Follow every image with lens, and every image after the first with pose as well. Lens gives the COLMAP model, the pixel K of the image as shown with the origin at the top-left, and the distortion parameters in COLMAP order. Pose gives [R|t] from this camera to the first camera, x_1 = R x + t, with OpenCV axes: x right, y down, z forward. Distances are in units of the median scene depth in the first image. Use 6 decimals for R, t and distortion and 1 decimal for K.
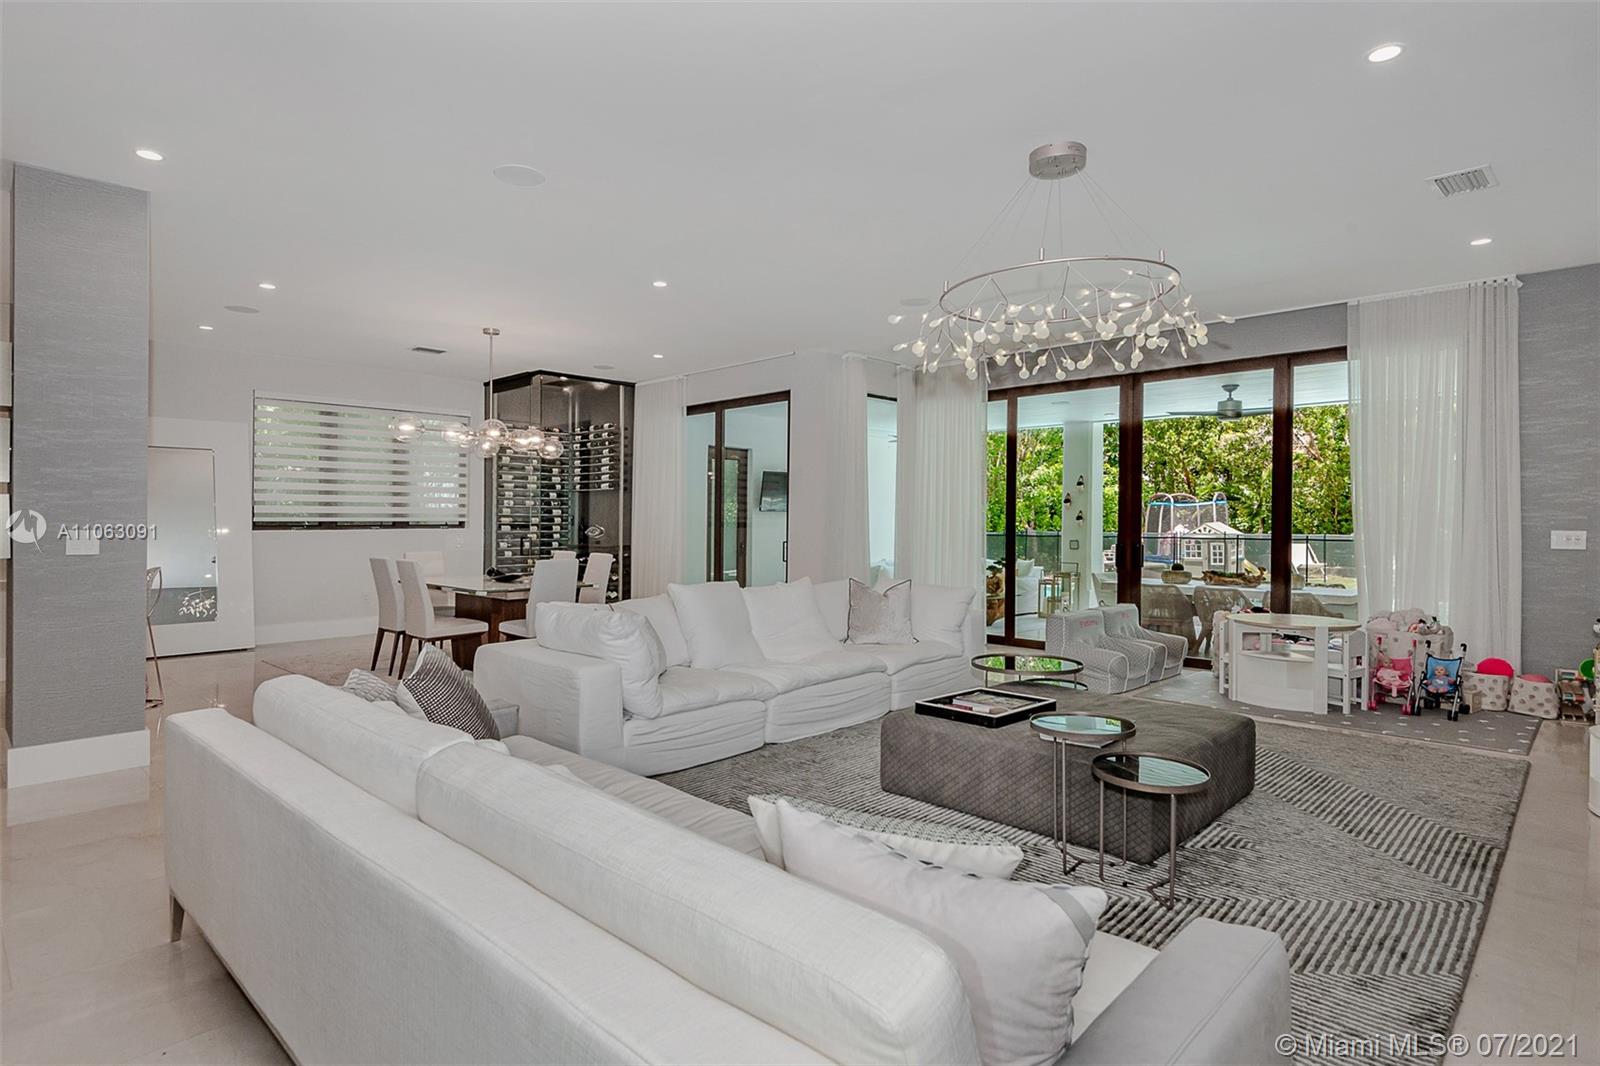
lens RADIAL K [[822.3, 0, 802.5], [0, 822.3, 516.1], [0, 0, 1]] dist [0.031718, -0.000473]
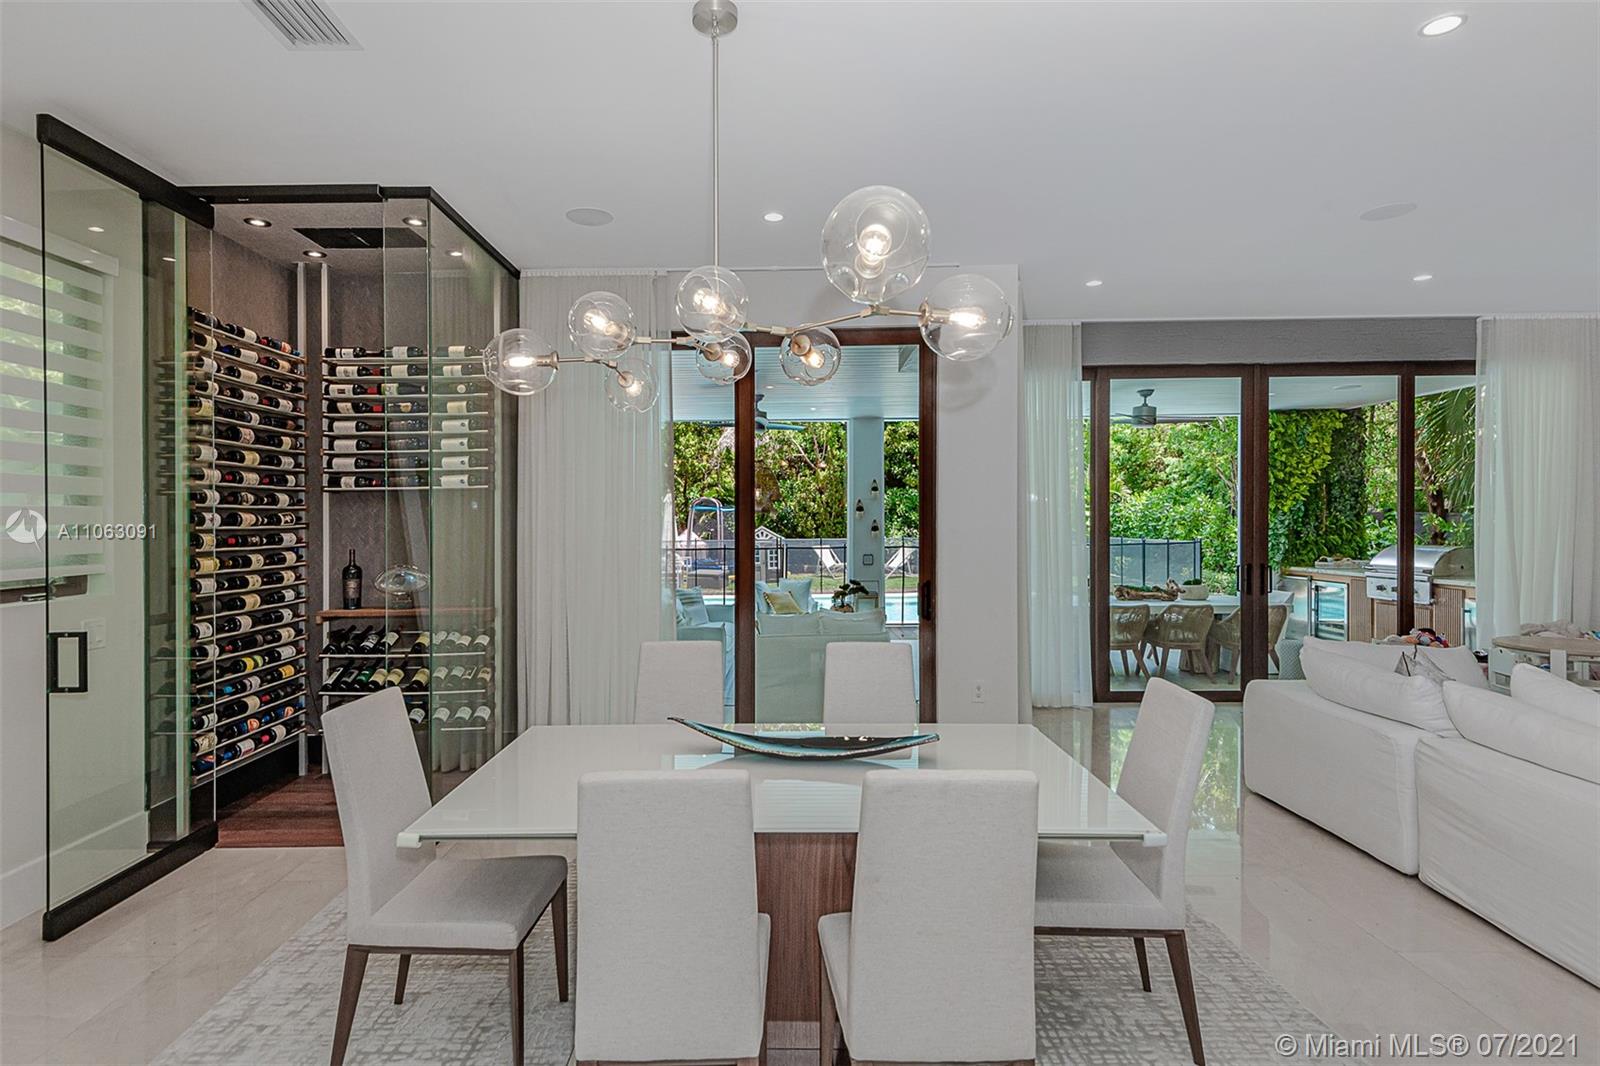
lens RADIAL K [[840.9, 0, 753.9], [0, 840.9, 521.9], [0, 0, 1]] dist [0.001798, 0.000096]
pose [[0.739091, -0.012000, 0.673499, -0.437335], [0.008201, 0.999928, 0.008816, -0.016532], [-0.673556, -0.000993, 0.739136, 0.543284]]
